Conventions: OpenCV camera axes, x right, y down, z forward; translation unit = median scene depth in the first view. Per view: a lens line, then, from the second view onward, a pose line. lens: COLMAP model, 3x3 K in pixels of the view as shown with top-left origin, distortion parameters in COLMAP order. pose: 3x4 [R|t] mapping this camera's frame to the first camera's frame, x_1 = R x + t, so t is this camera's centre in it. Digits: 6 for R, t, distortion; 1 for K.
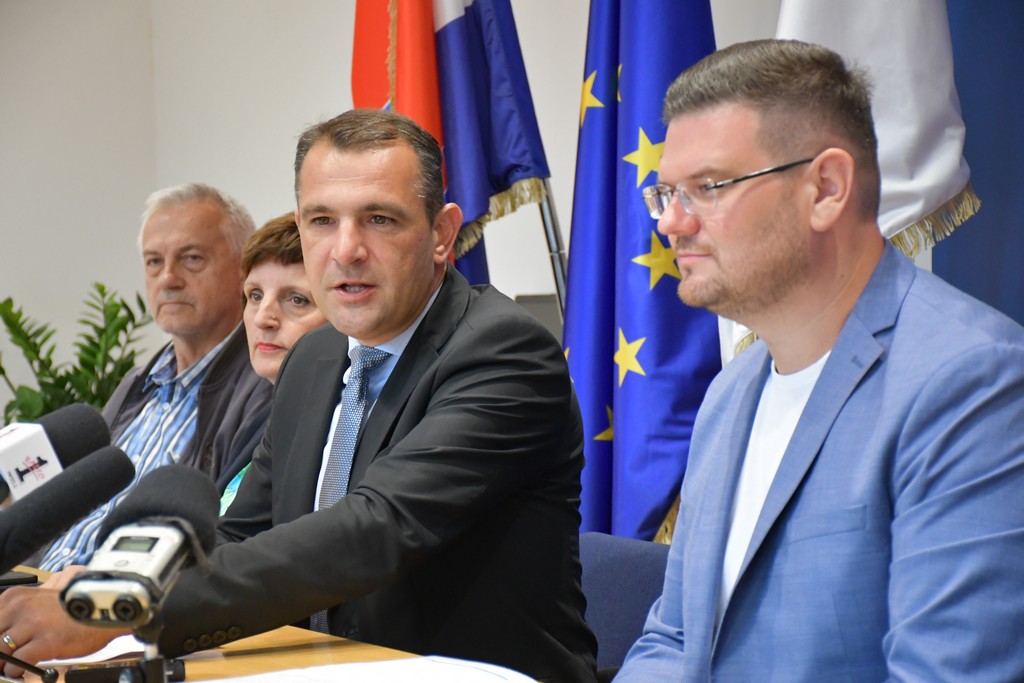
lens RADIAL K [[3133.4, 0, 515.5], [0, 3133.4, 343.8], [0, 0, 1]] dist [1.351166, 0.000000]
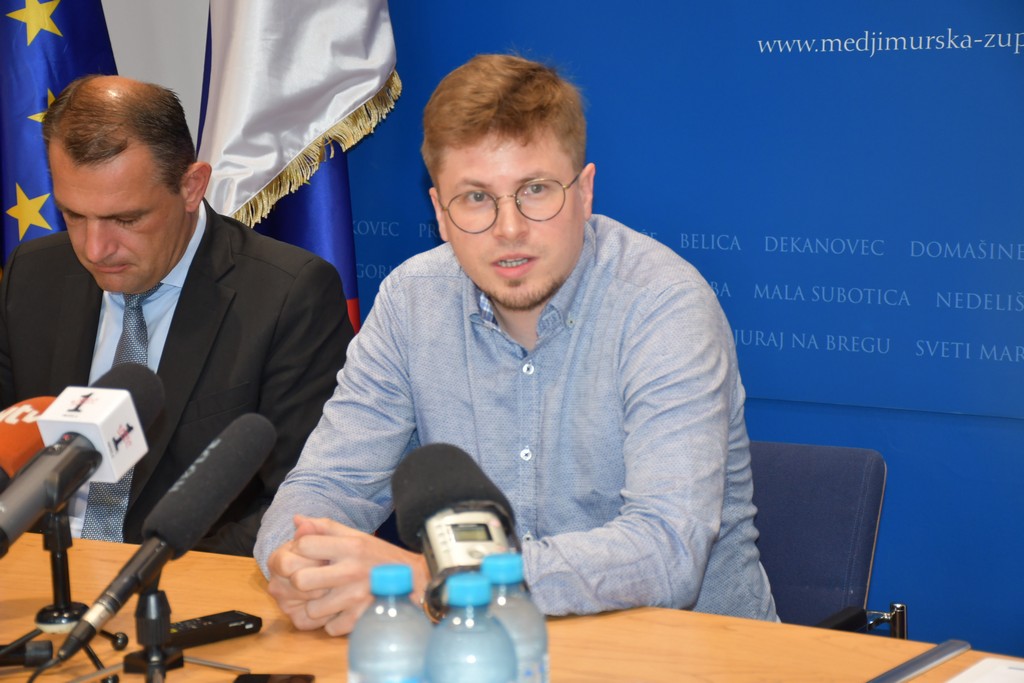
lens RADIAL K [[2630.8, 0, 515.4], [0, 2630.8, 343.8], [0, 0, 1]] dist [0.840213, 0.000000]
pose [[0.866471, -0.064814, 0.495003, -0.268747], [0.015238, 0.994508, 0.103543, -0.042645], [-0.498995, -0.082174, 0.862700, 0.152855]]
